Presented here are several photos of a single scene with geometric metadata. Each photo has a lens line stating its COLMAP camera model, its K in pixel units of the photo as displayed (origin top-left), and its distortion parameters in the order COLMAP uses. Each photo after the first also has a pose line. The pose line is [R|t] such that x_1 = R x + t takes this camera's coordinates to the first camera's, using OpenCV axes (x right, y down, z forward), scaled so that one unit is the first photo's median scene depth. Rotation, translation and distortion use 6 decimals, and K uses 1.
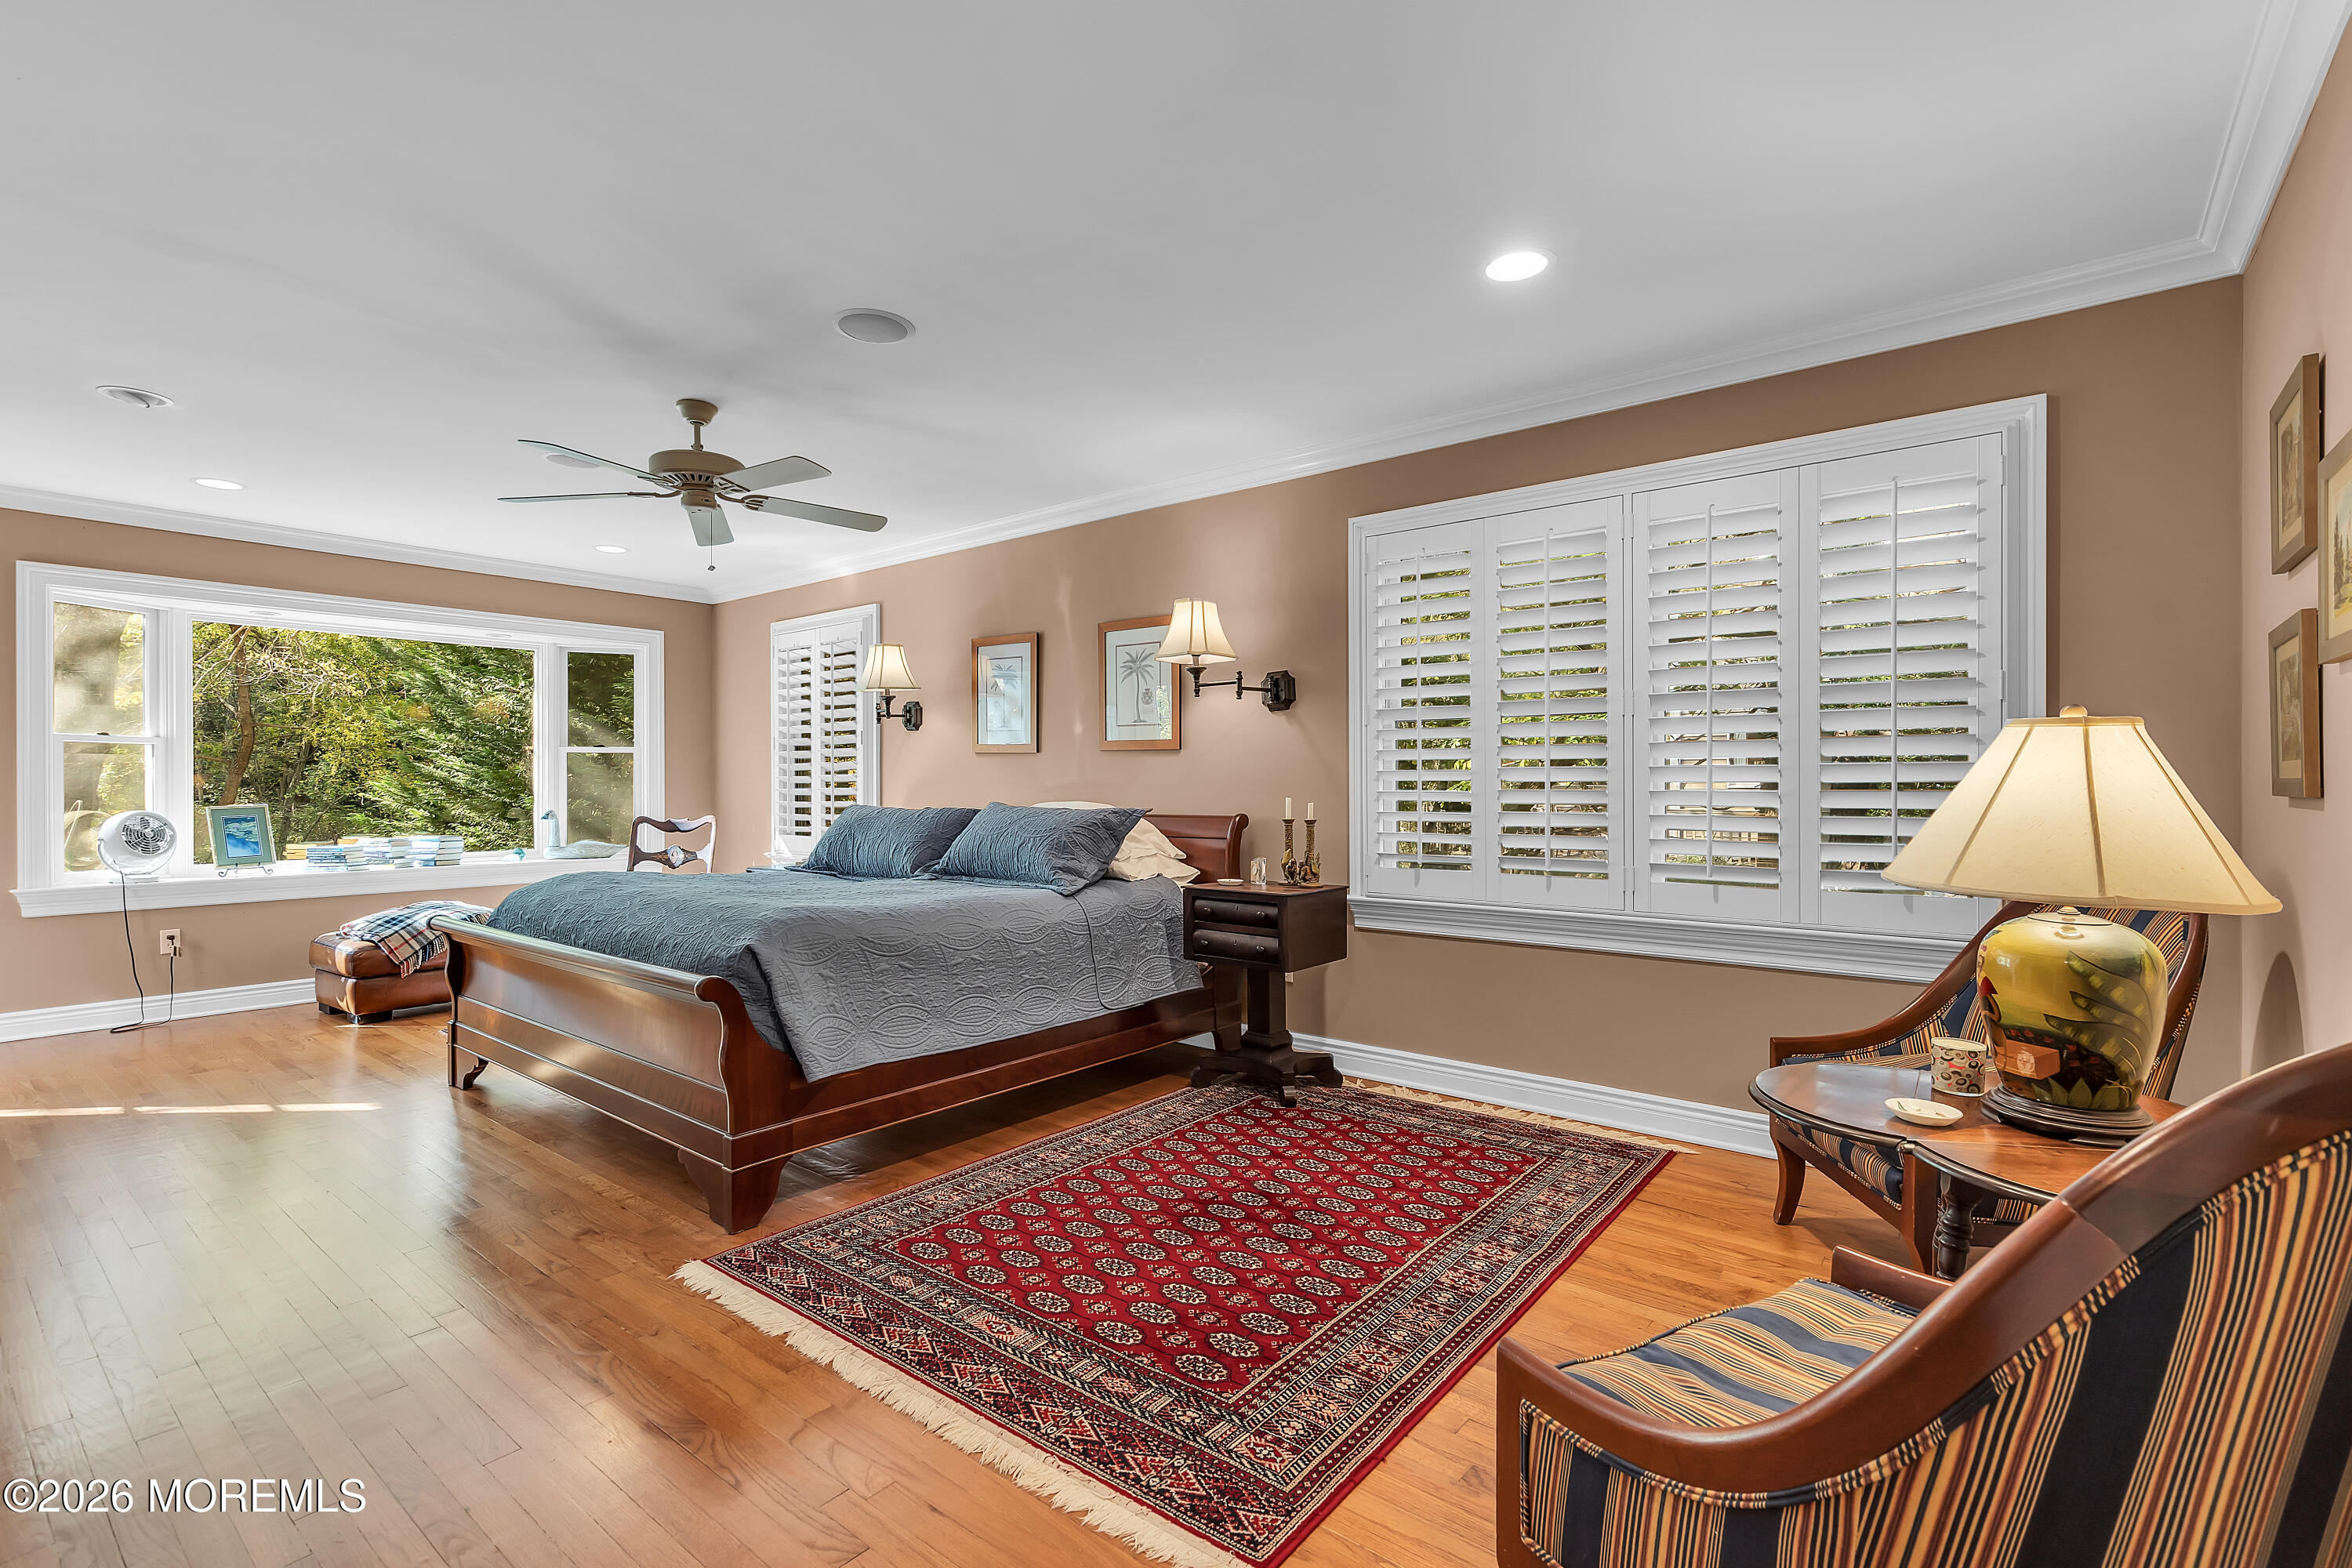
lens RADIAL K [[1079.9, 0, 1172.6], [0, 1079.9, 790.2], [0, 0, 1]] dist [-0.000481, 0.001599]
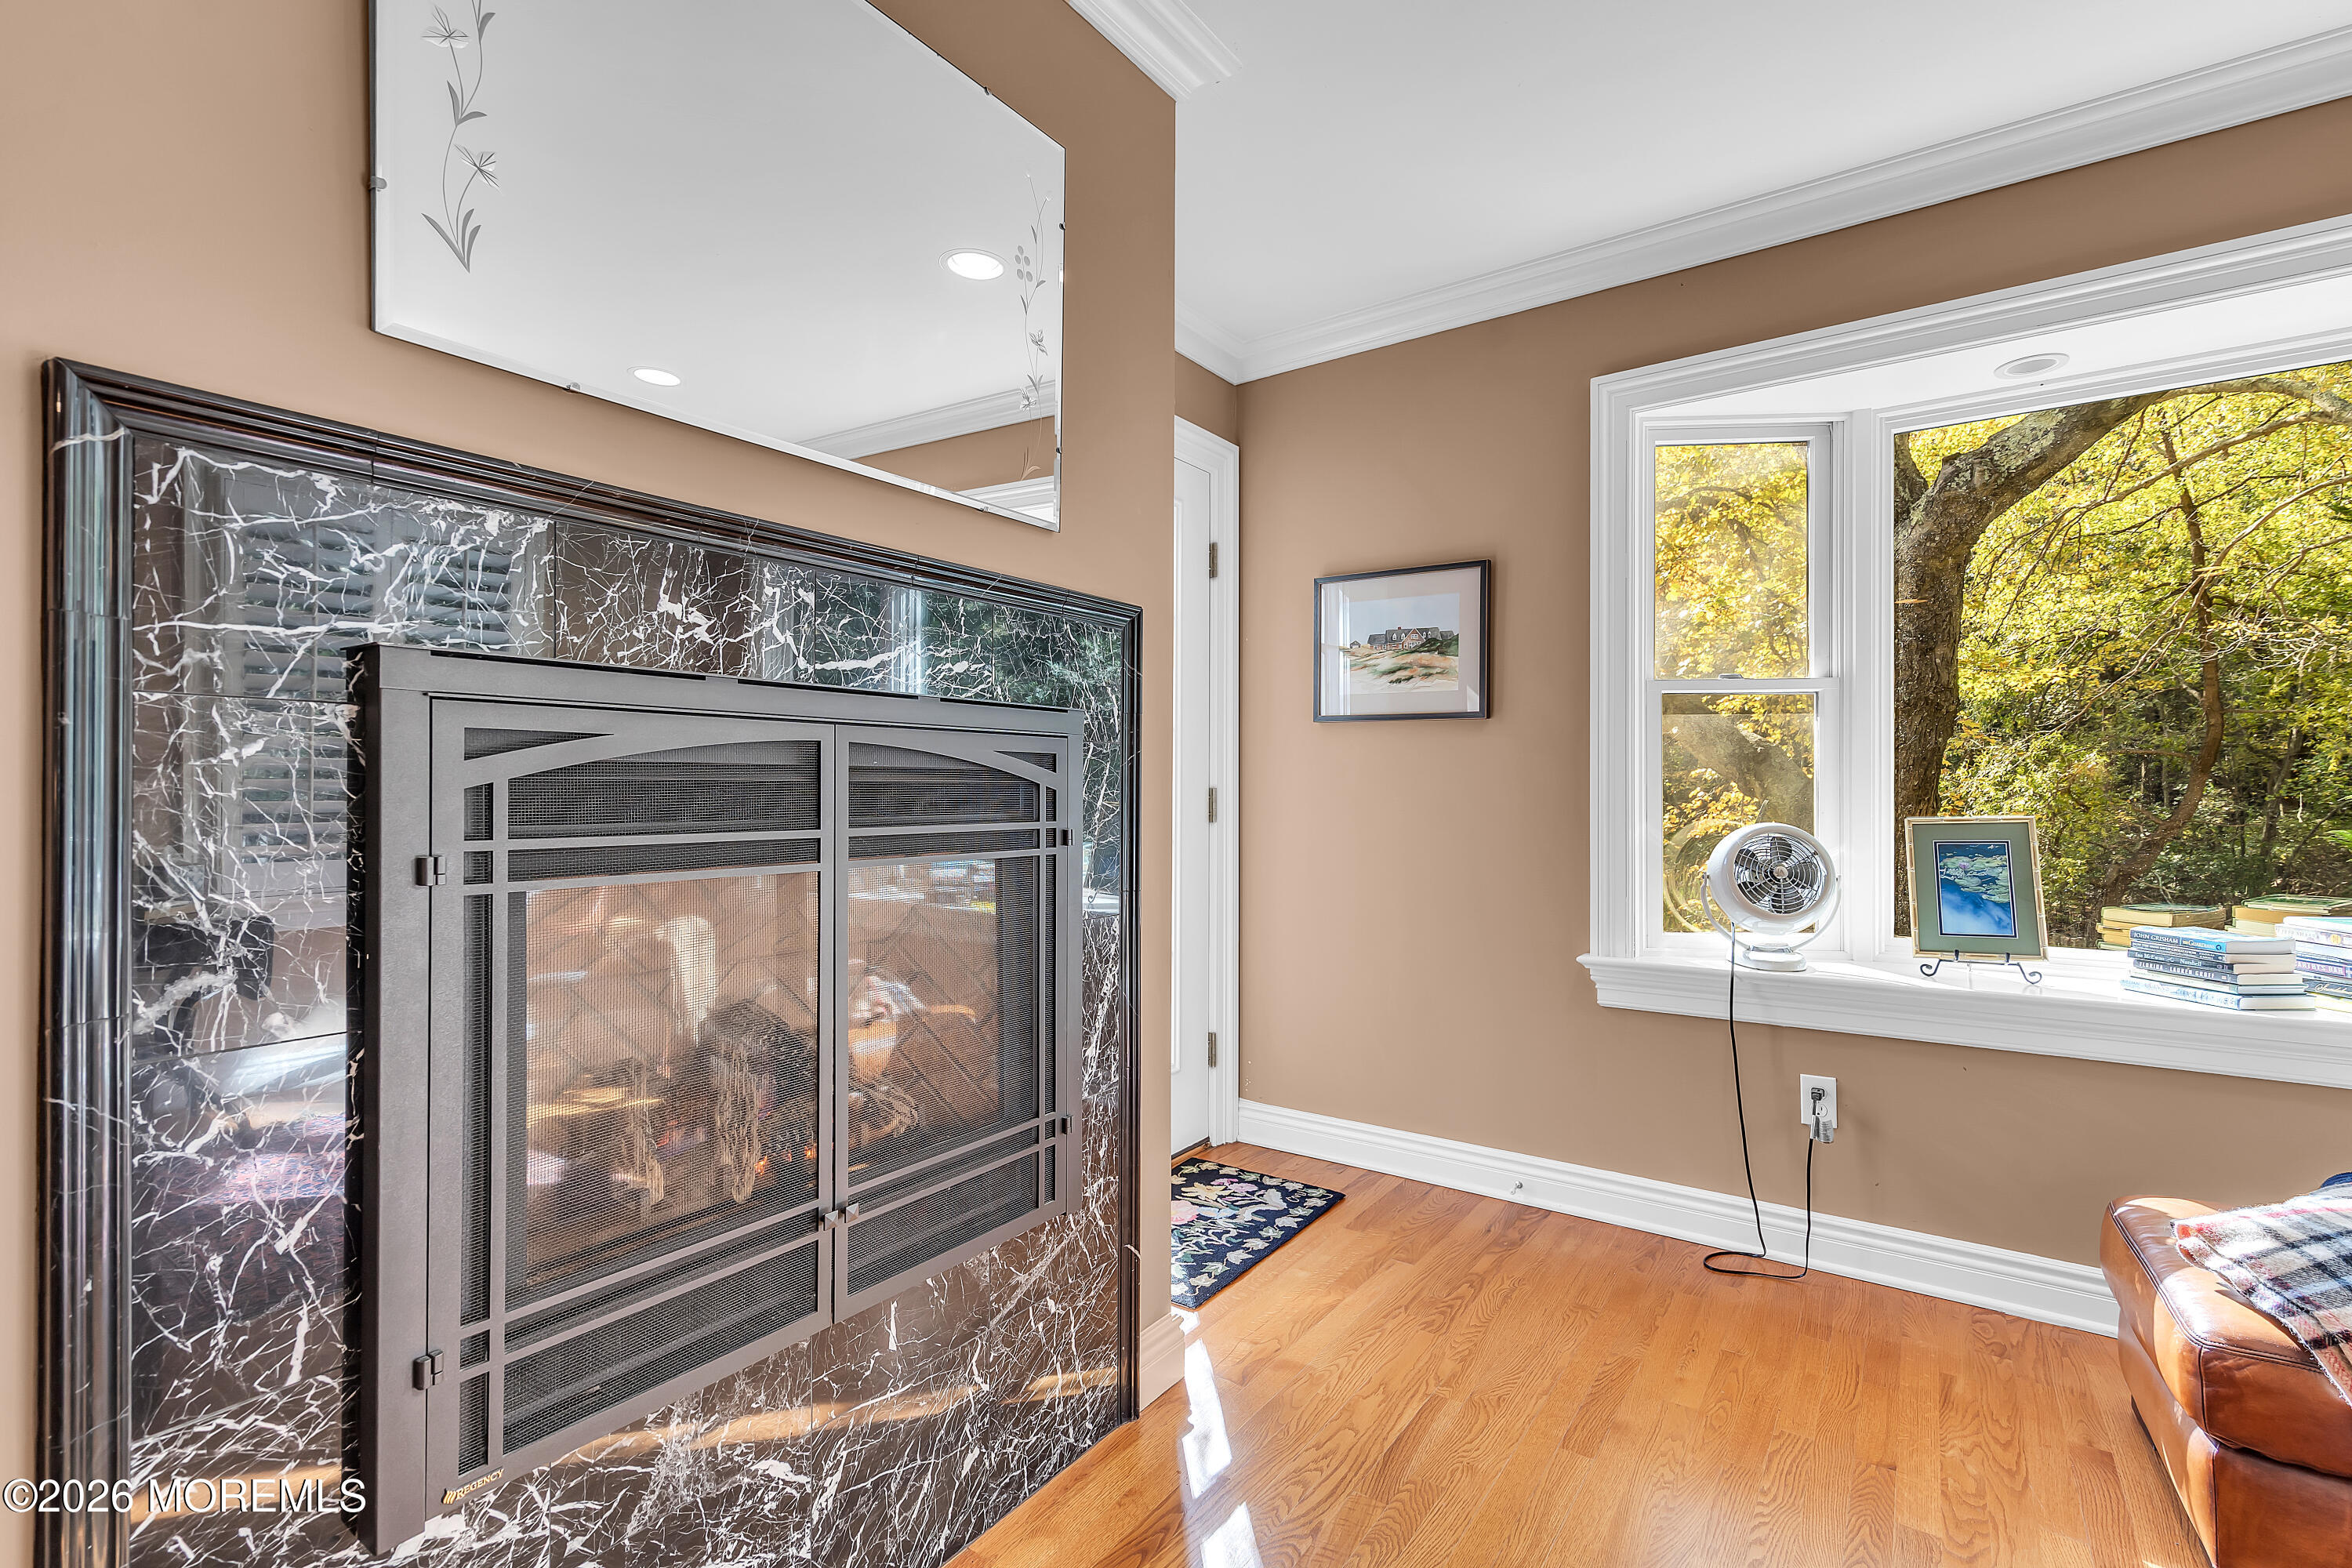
lens RADIAL K [[1079.9, 0, 1181.1], [0, 1079.9, 788.7], [0, 0, 1]] dist [-0.000481, 0.001599]
pose [[0.086376, 0.002265, -0.996260, -0.489947], [-0.004539, 0.999988, 0.001880, 0.003363], [0.996252, 0.004360, 0.086385, 0.693289]]
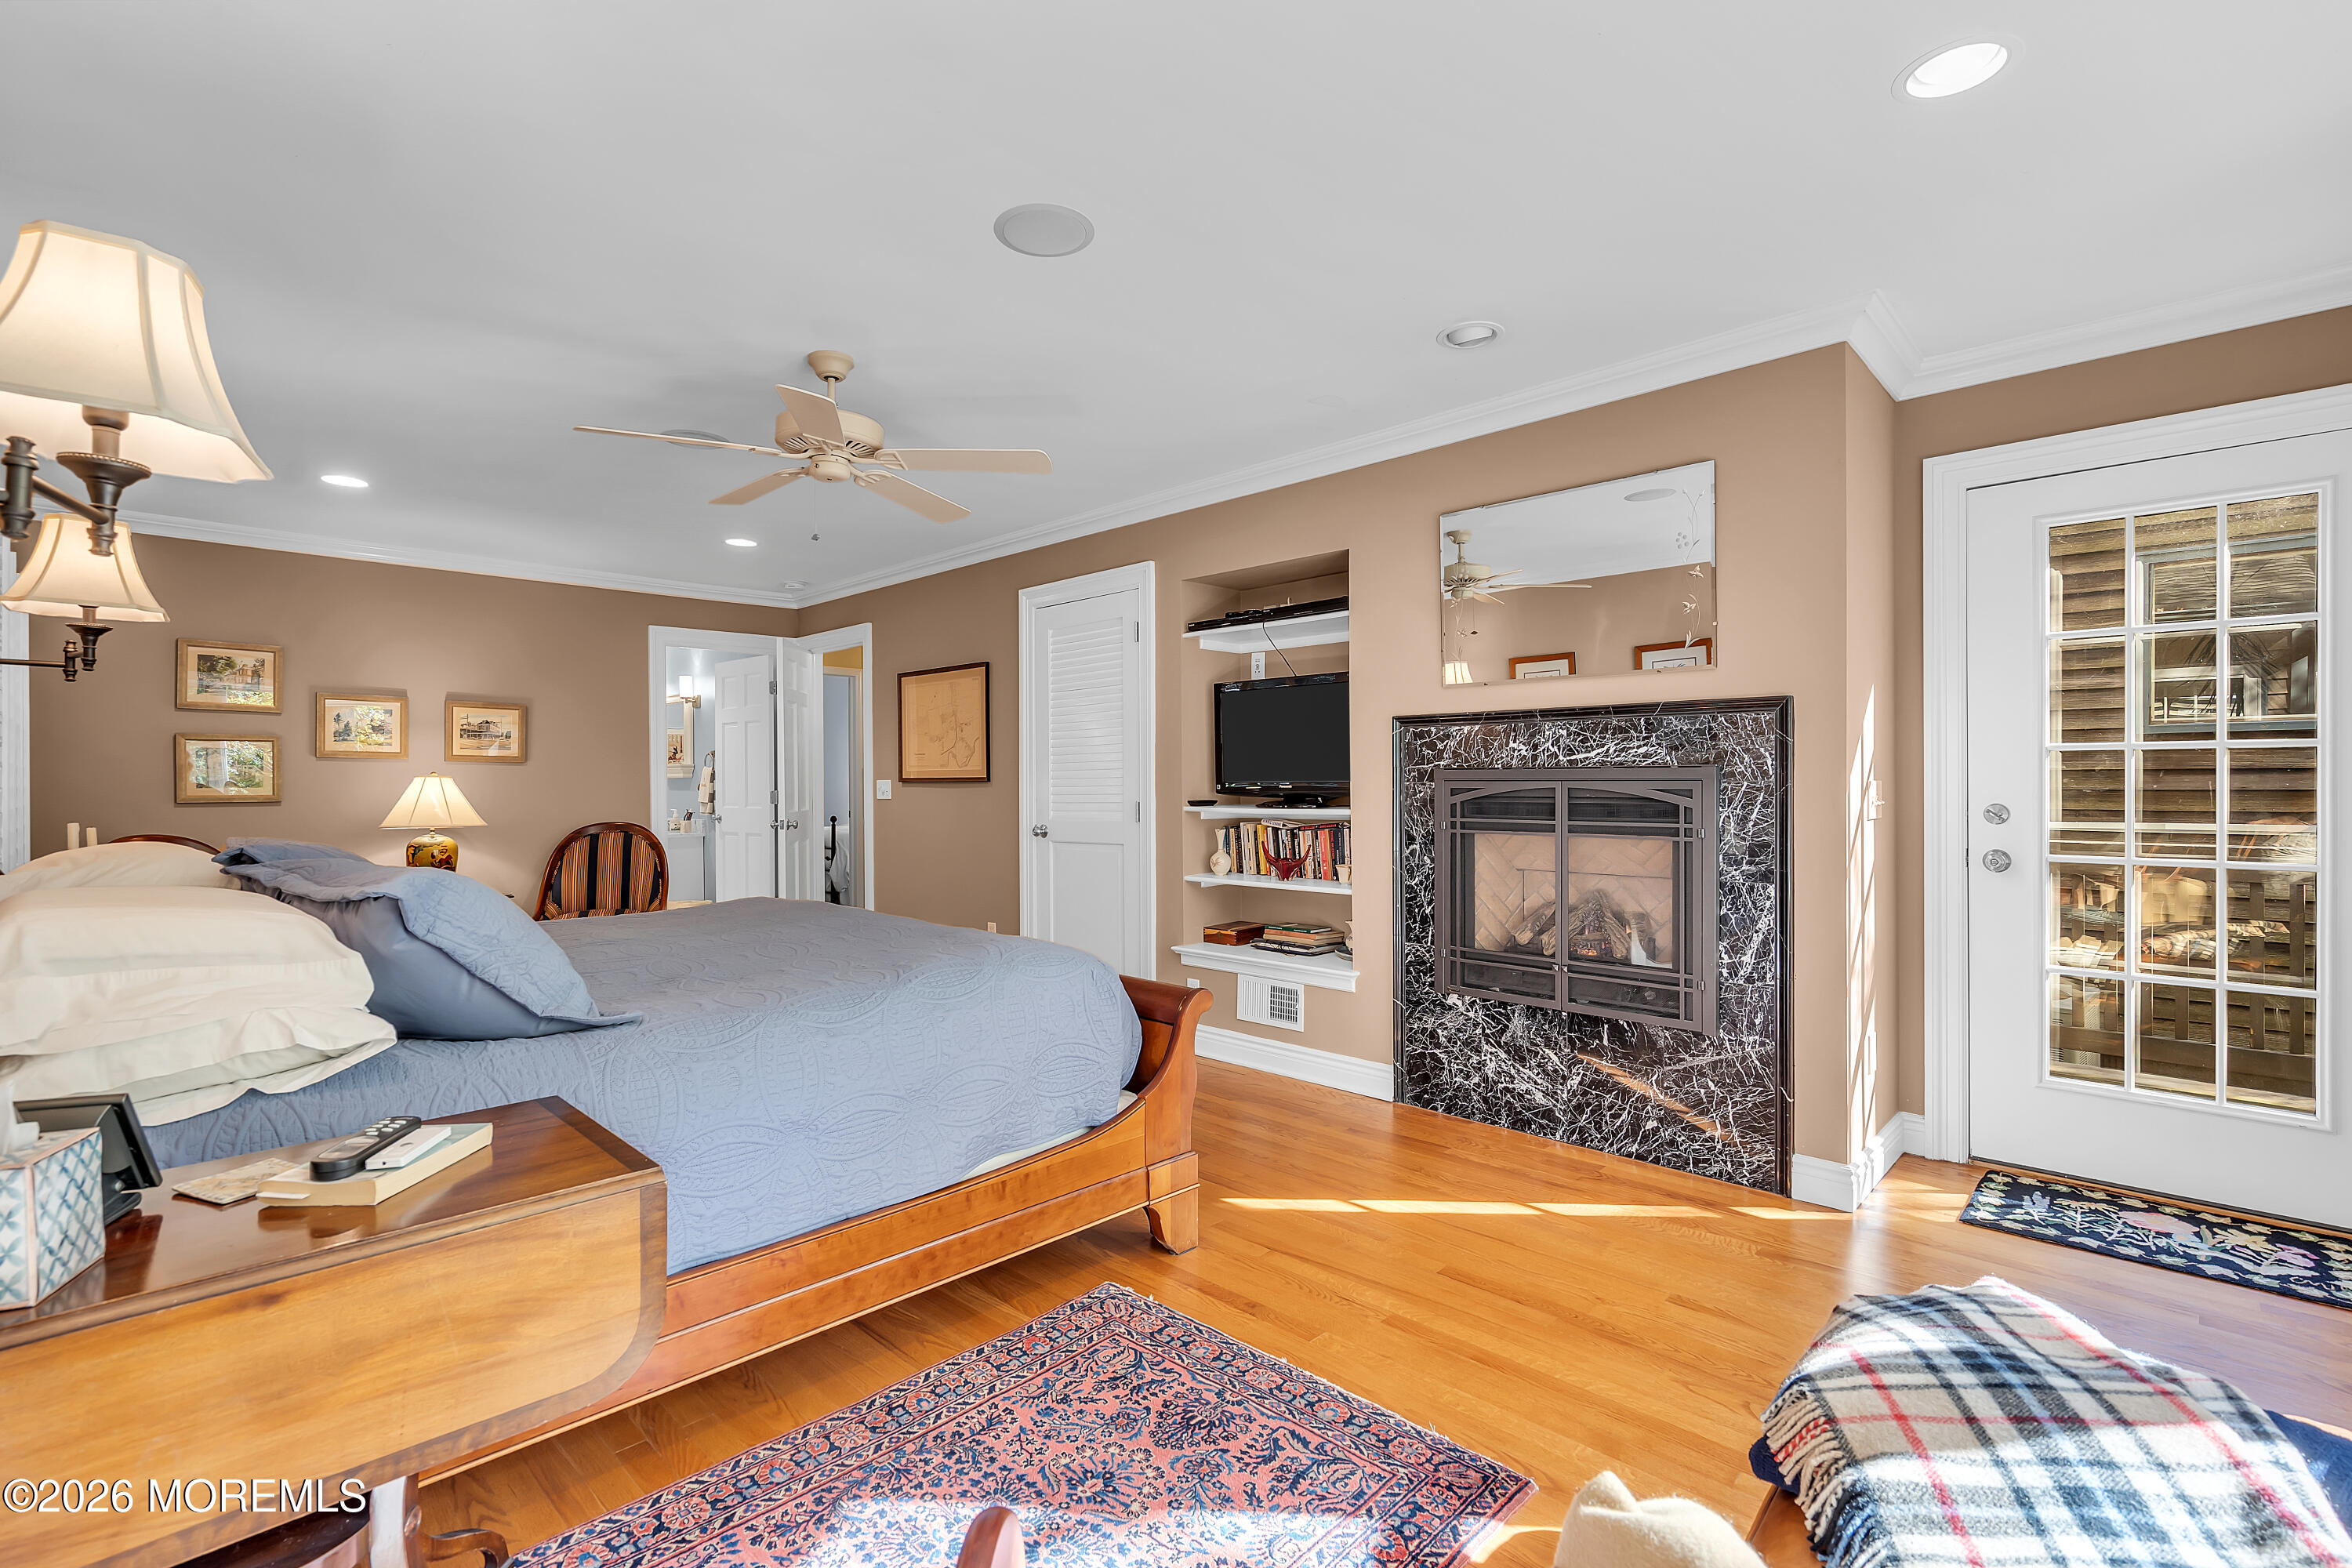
lens RADIAL K [[1079.9, 0, 1191.3], [0, 1079.9, 784.7], [0, 0, 1]] dist [-0.000481, 0.001599]
pose [[-0.996210, 0.003894, 0.086893, -0.582359], [0.004474, 0.999969, 0.006489, -0.014351], [-0.086865, 0.006853, -0.996197, 1.328699]]
